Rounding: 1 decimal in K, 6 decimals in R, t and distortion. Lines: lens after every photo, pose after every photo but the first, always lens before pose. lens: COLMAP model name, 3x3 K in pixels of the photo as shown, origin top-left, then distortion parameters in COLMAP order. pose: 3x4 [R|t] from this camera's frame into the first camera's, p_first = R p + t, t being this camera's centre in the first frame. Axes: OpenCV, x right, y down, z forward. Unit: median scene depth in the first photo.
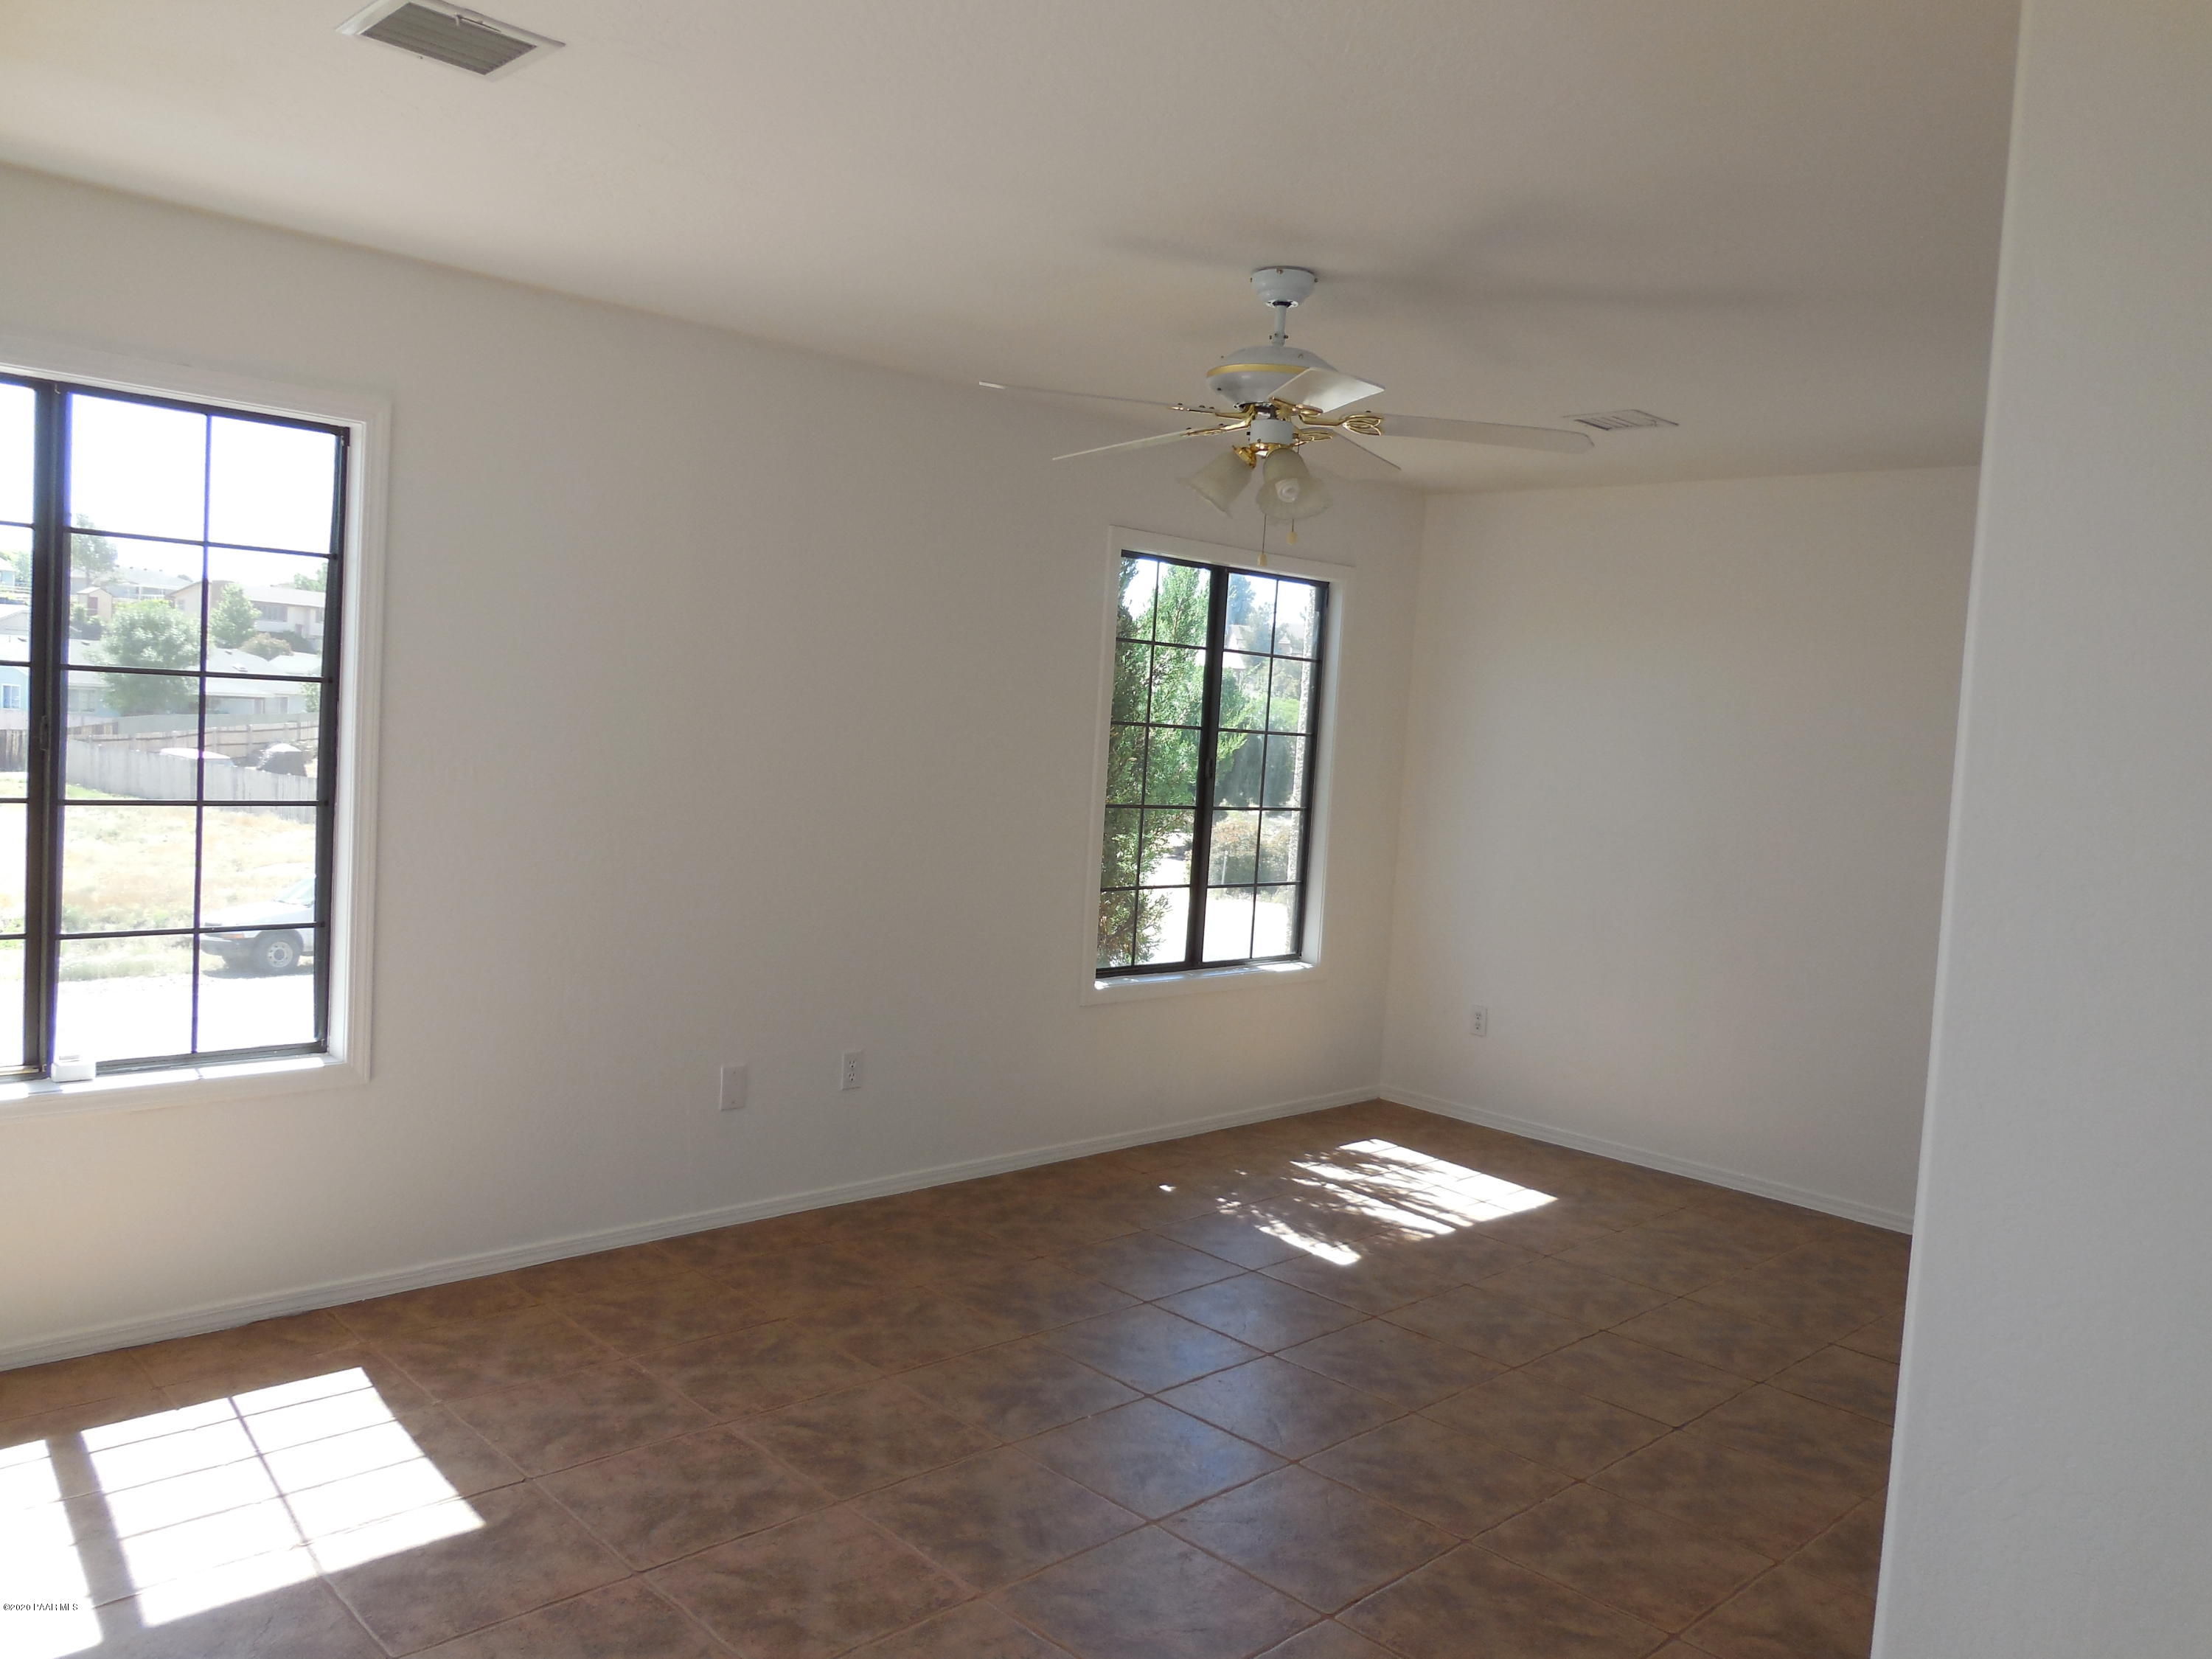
lens RADIAL K [[1665.6, 0, 1120.8], [0, 1665.6, 830.6], [0, 0, 1]] dist [-0.023302, 0.016760]
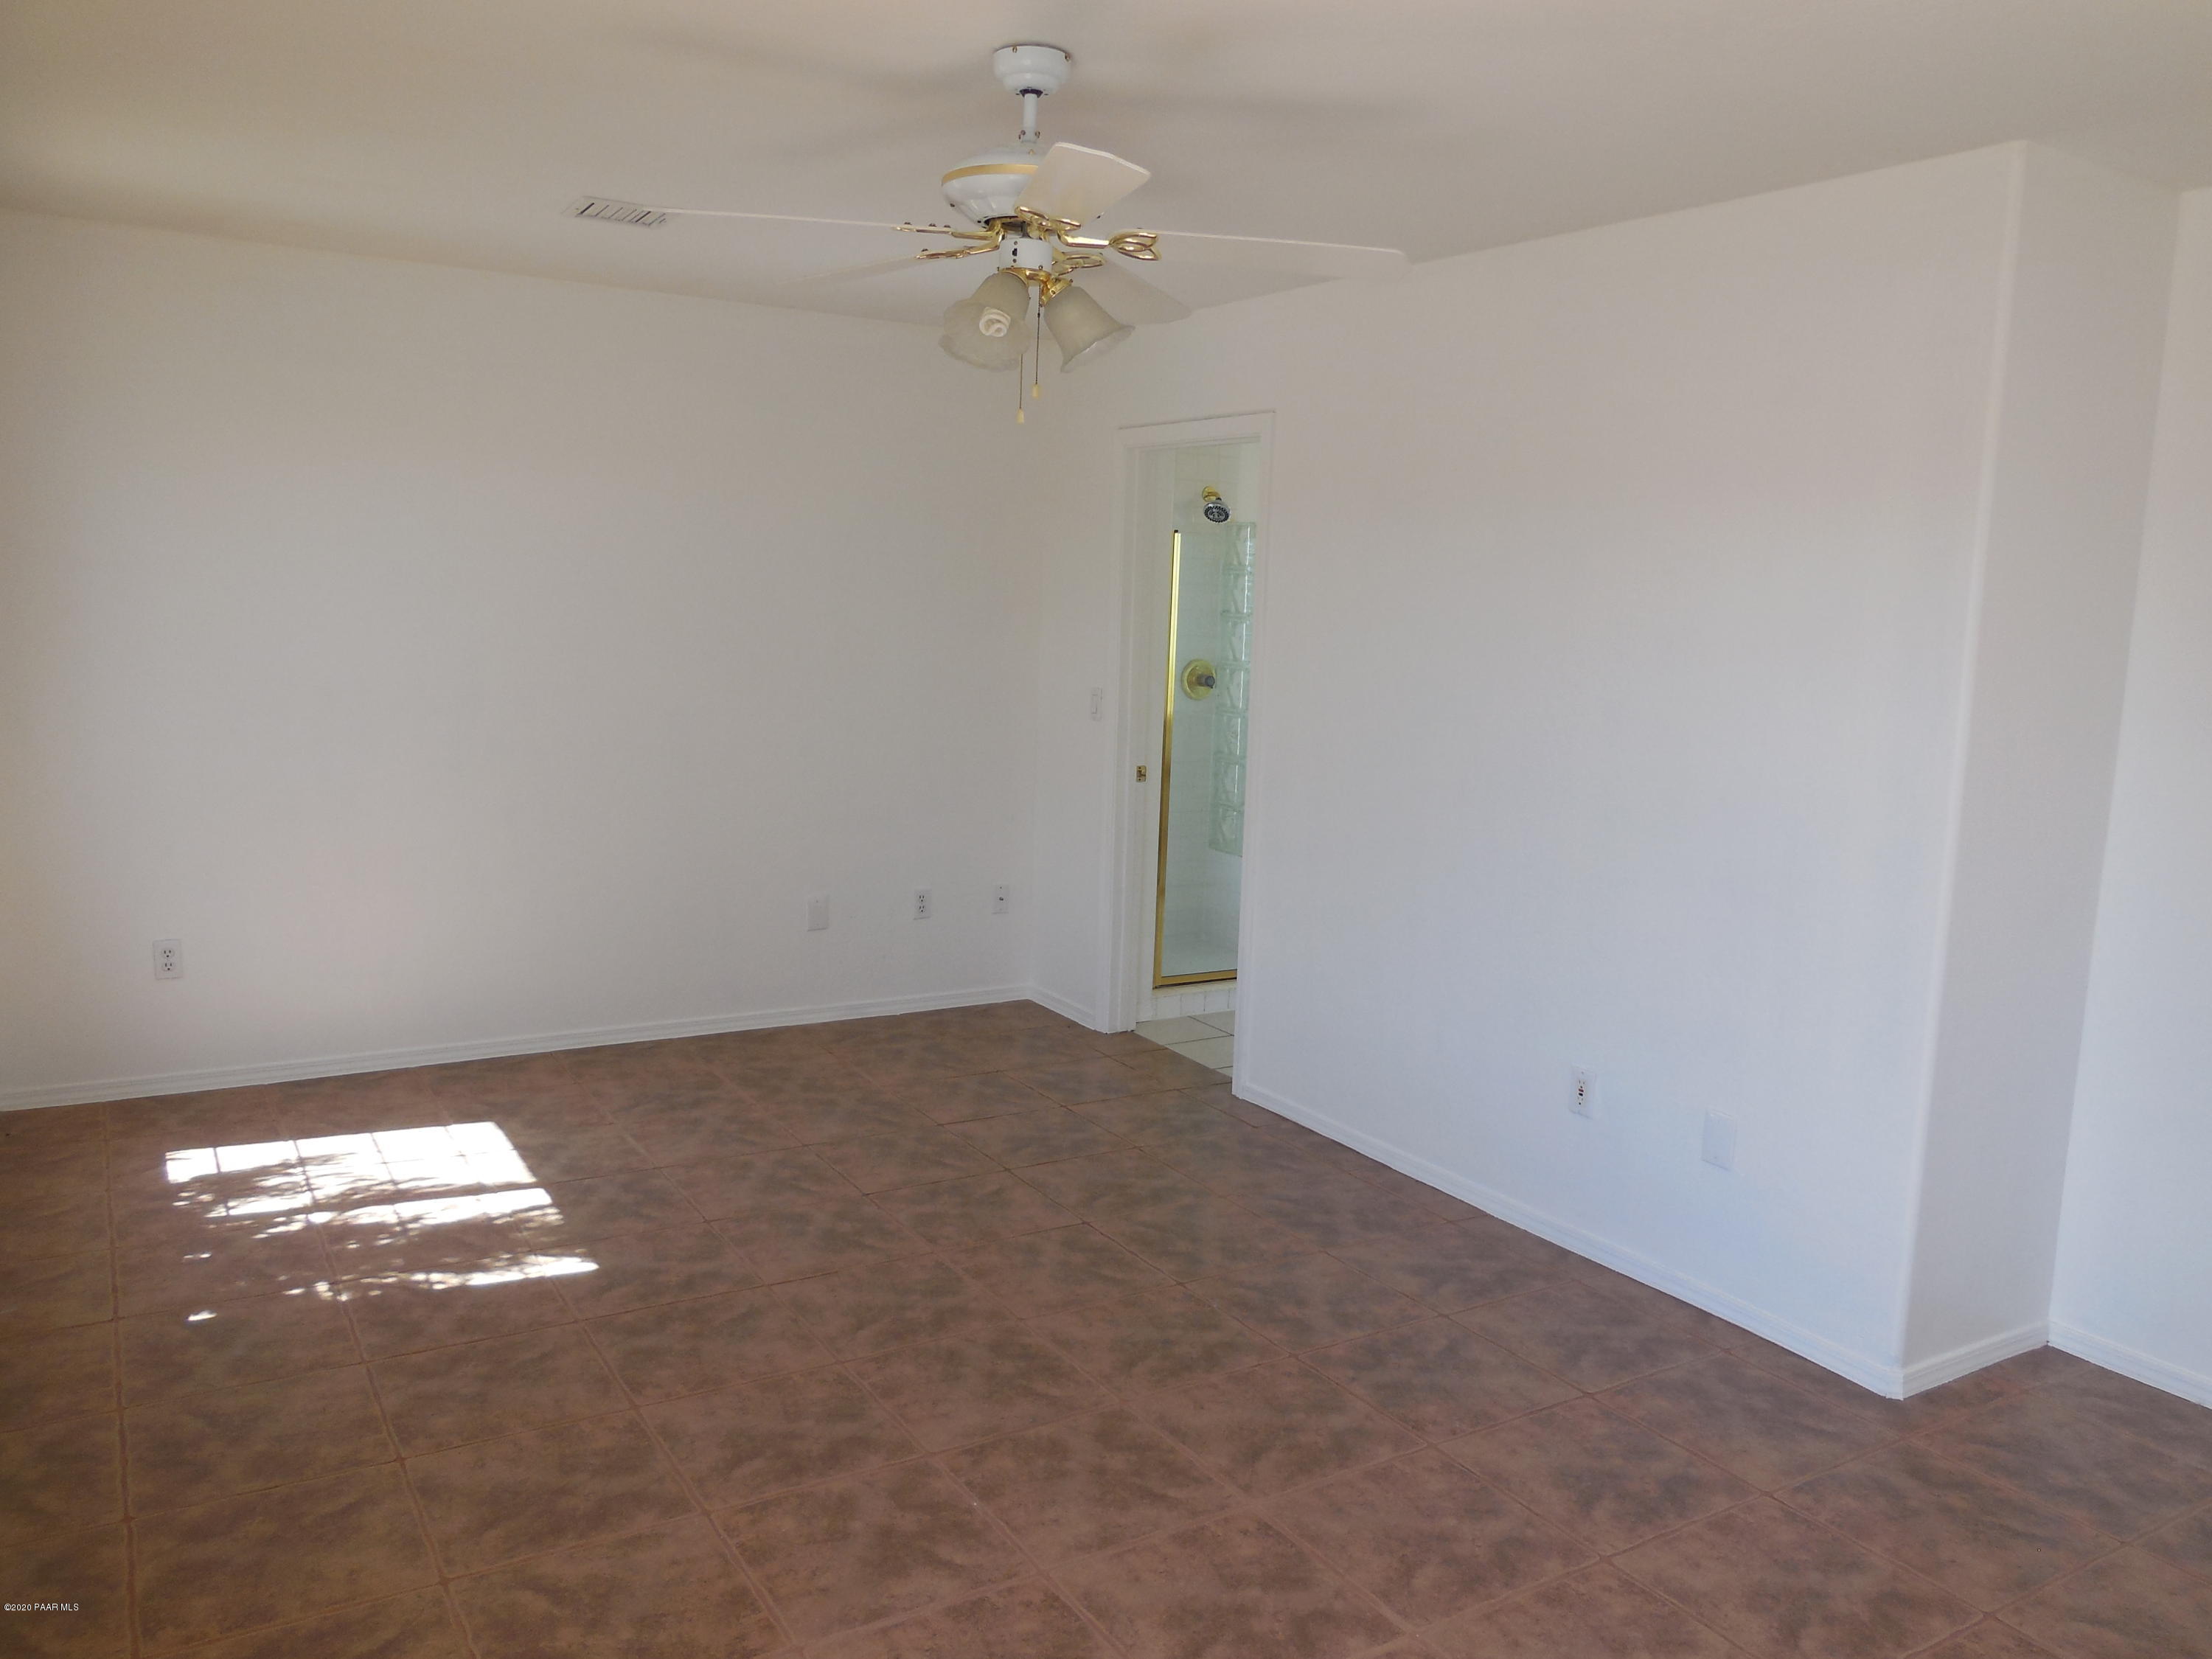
lens RADIAL K [[1665.6, 0, 1117.9], [0, 1665.6, 833.1], [0, 0, 1]] dist [-0.023302, 0.016760]
pose [[0.240357, -0.200992, 0.949648, -0.485667], [0.058083, 0.979553, 0.192620, -0.079196], [-0.968945, 0.008861, 0.247117, 0.512313]]
